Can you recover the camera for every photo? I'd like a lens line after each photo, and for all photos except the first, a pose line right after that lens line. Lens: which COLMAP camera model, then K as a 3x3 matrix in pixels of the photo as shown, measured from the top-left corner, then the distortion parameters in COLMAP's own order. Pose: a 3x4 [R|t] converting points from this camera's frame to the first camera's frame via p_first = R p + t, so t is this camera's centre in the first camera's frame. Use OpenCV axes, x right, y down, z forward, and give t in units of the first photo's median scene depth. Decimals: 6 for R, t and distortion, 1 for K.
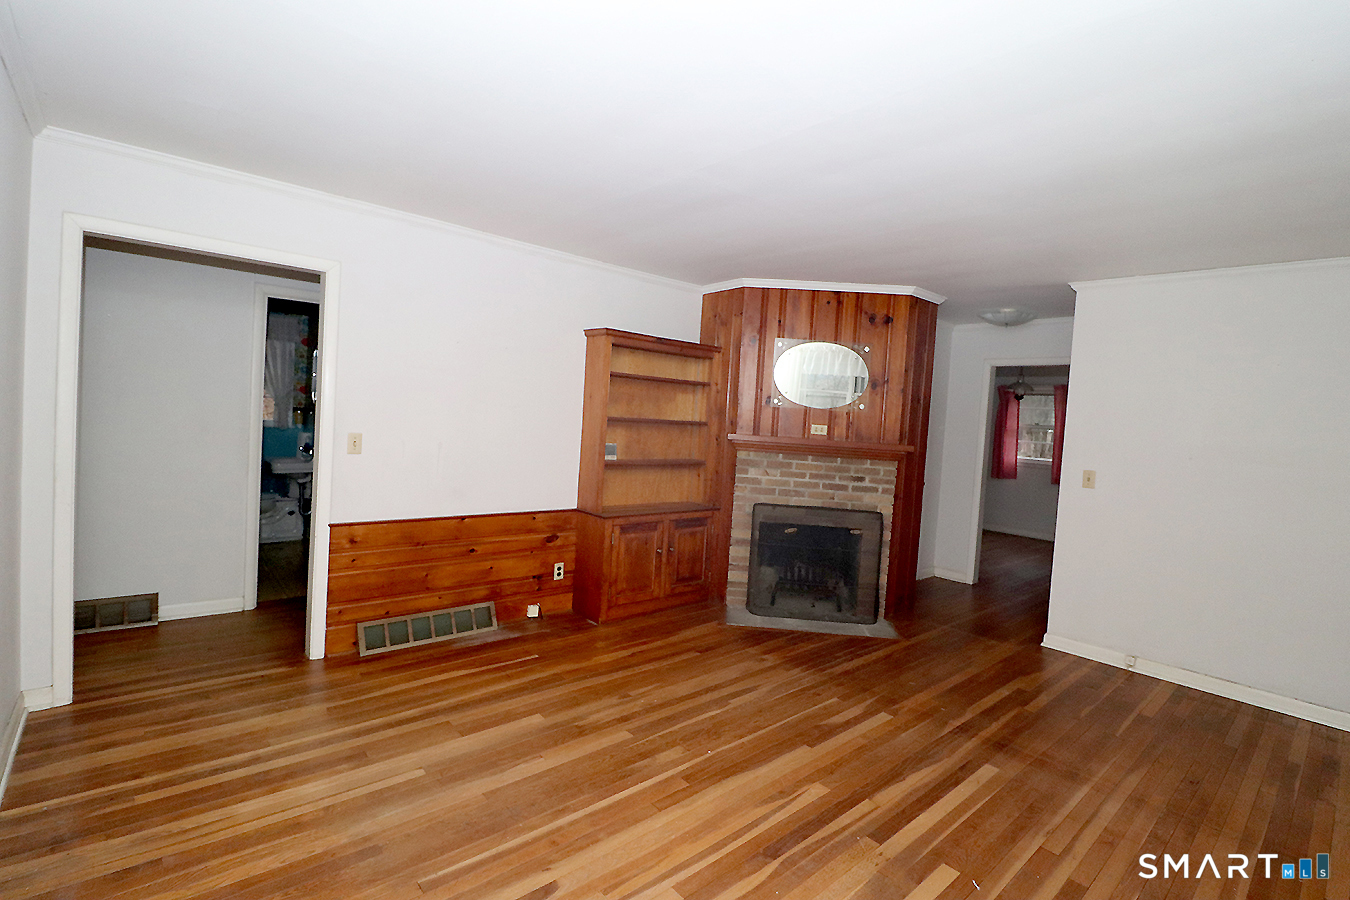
lens RADIAL K [[625.1, 0, 679.1], [0, 625.1, 442.9], [0, 0, 1]] dist [-0.002811, -0.001315]
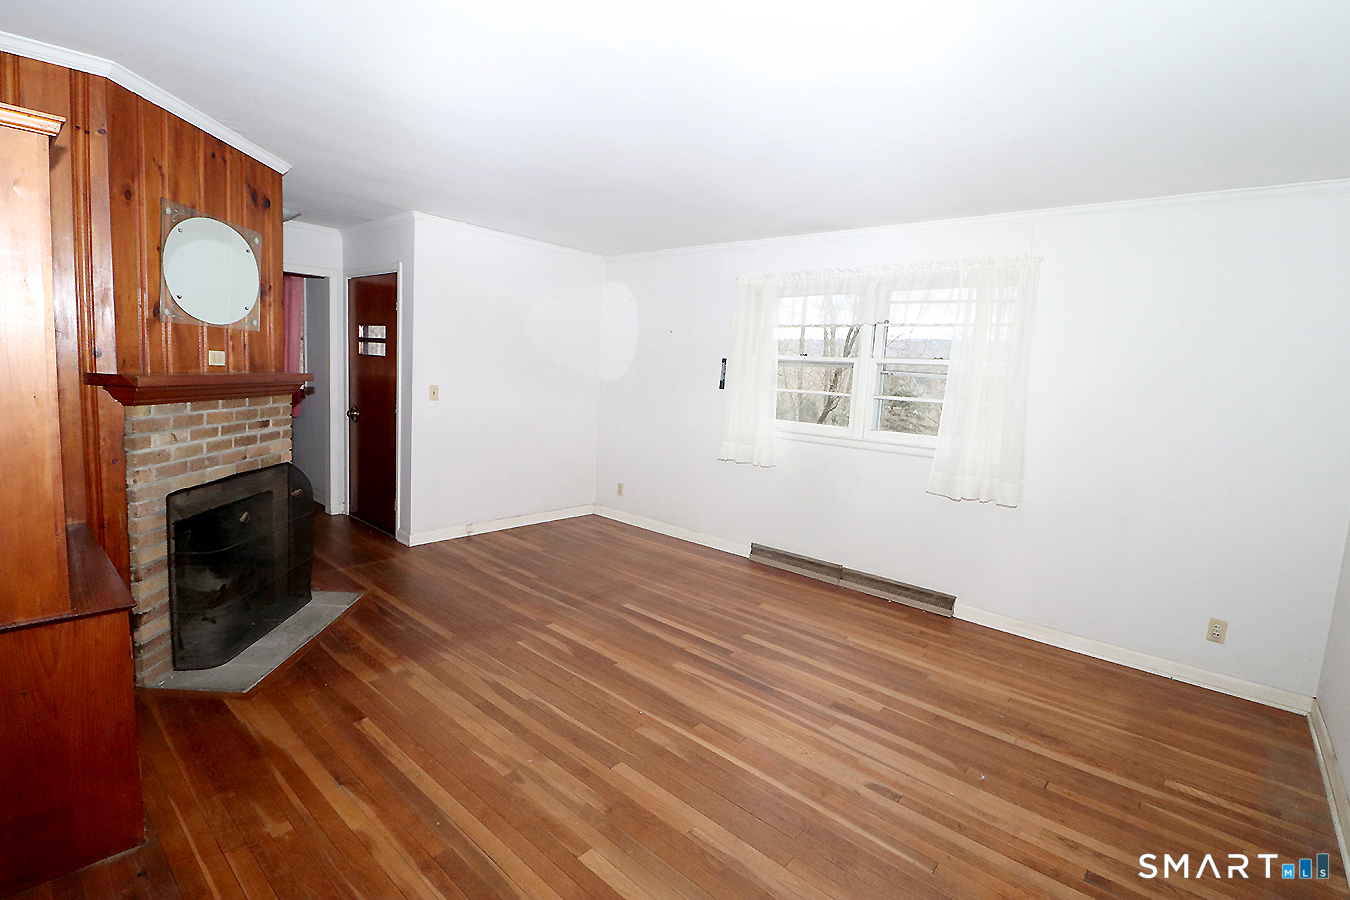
lens RADIAL K [[625.1, 0, 679.1], [0, 625.1, 442.9], [0, 0, 1]] dist [-0.002811, -0.001315]
pose [[-0.128059, -0.182903, 0.974755, -0.600017], [-0.024305, 0.983131, 0.181281, -0.079204], [-0.991469, -0.000477, -0.130344, 0.751577]]
